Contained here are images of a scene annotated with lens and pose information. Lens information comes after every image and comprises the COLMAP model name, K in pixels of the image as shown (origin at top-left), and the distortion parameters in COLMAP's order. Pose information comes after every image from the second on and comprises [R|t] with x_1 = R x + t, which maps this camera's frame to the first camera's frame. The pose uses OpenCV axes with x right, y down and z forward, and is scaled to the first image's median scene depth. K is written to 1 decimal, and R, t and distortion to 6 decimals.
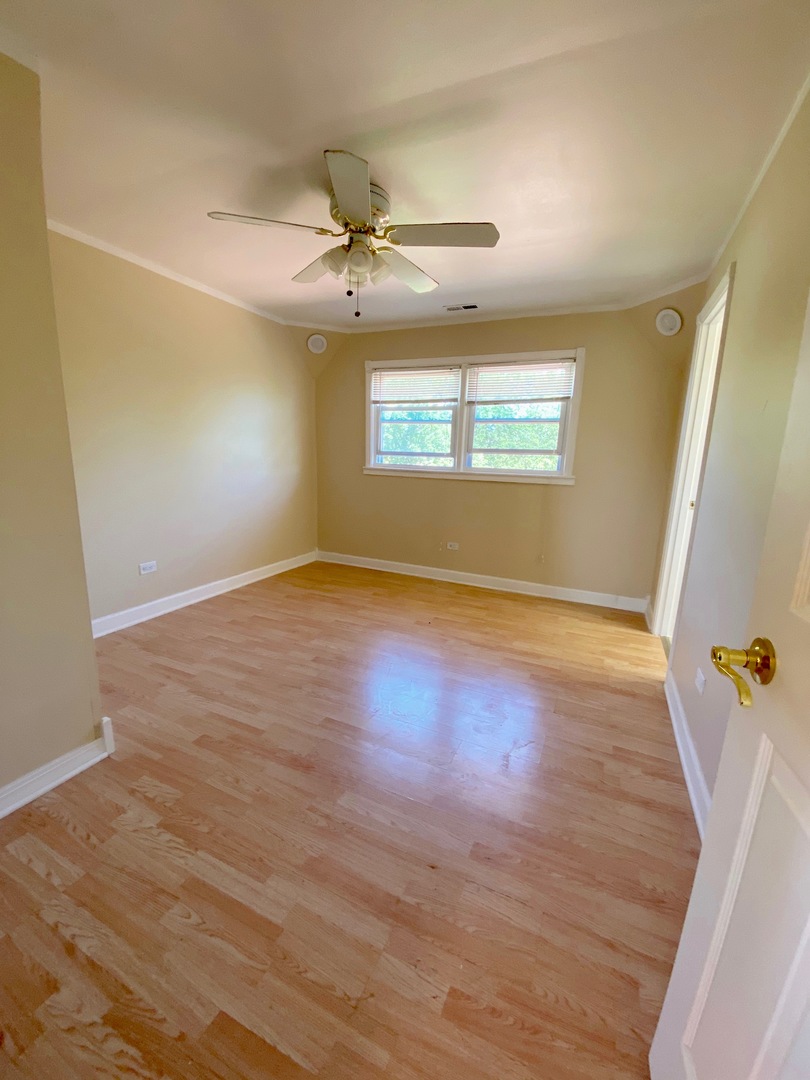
lens RADIAL K [[442.3, 0, 403.1], [0, 442.3, 548.8], [0, 0, 1]] dist [0.001762, -0.009083]
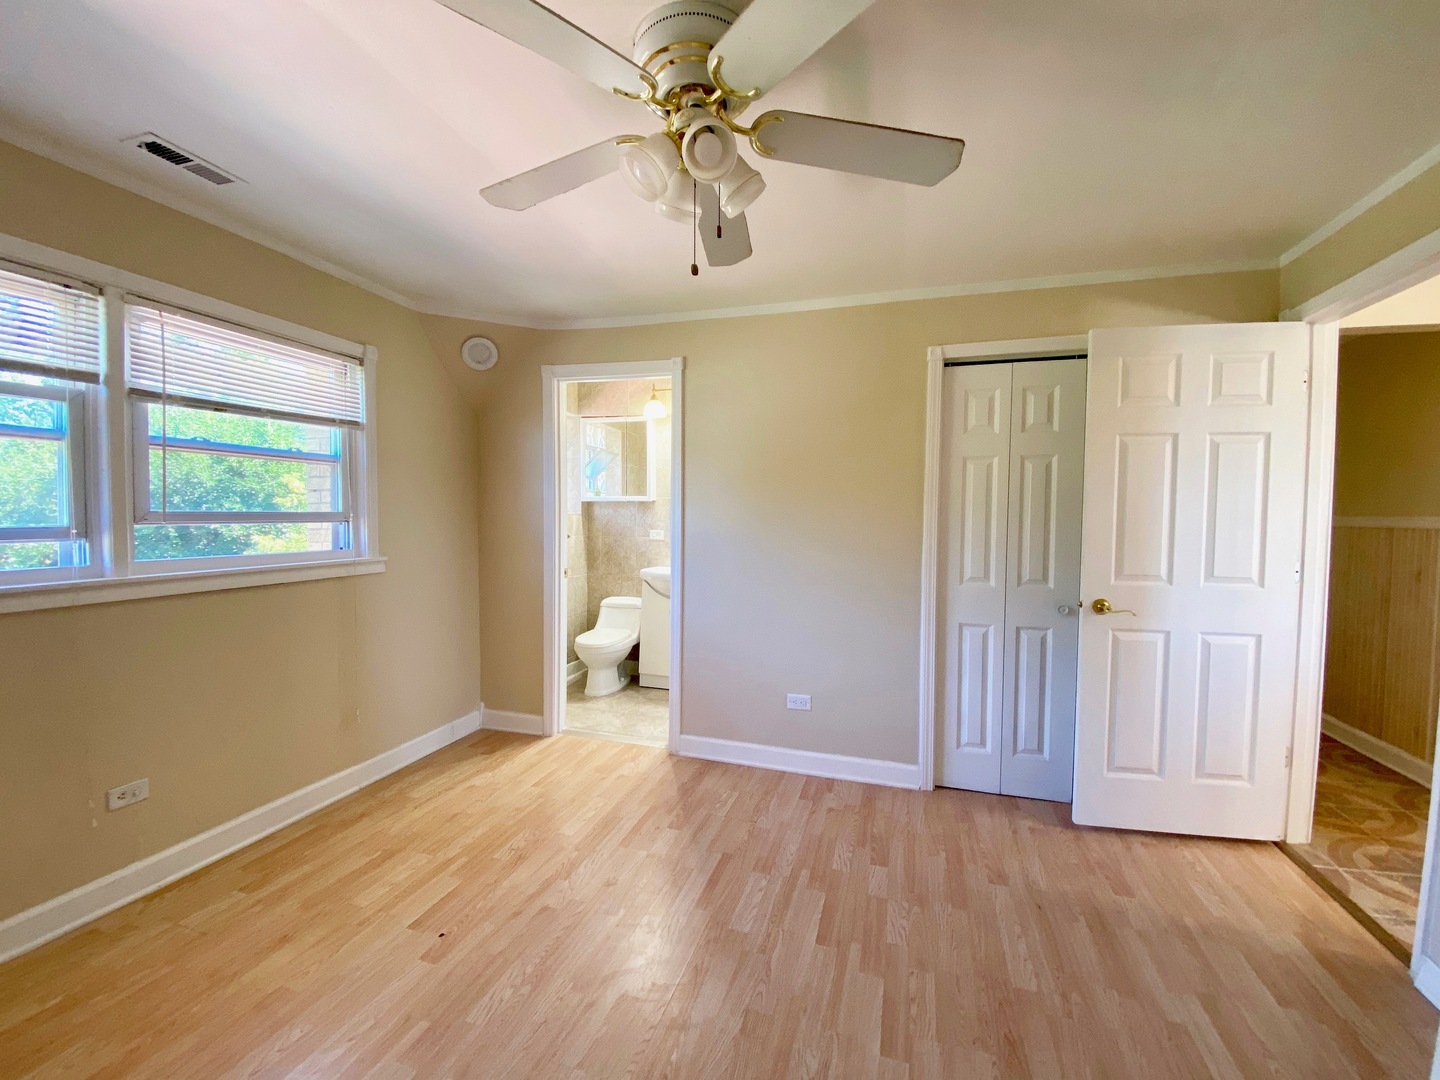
lens RADIAL K [[589.7, 0, 731.0], [0, 589.7, 530.0], [0, 0, 1]] dist [0.001762, -0.009083]
pose [[-0.157952, -0.062052, 0.985495, -0.467342], [0.191087, 0.977237, 0.092159, -0.188434], [-0.968781, 0.202872, -0.142499, 0.682783]]
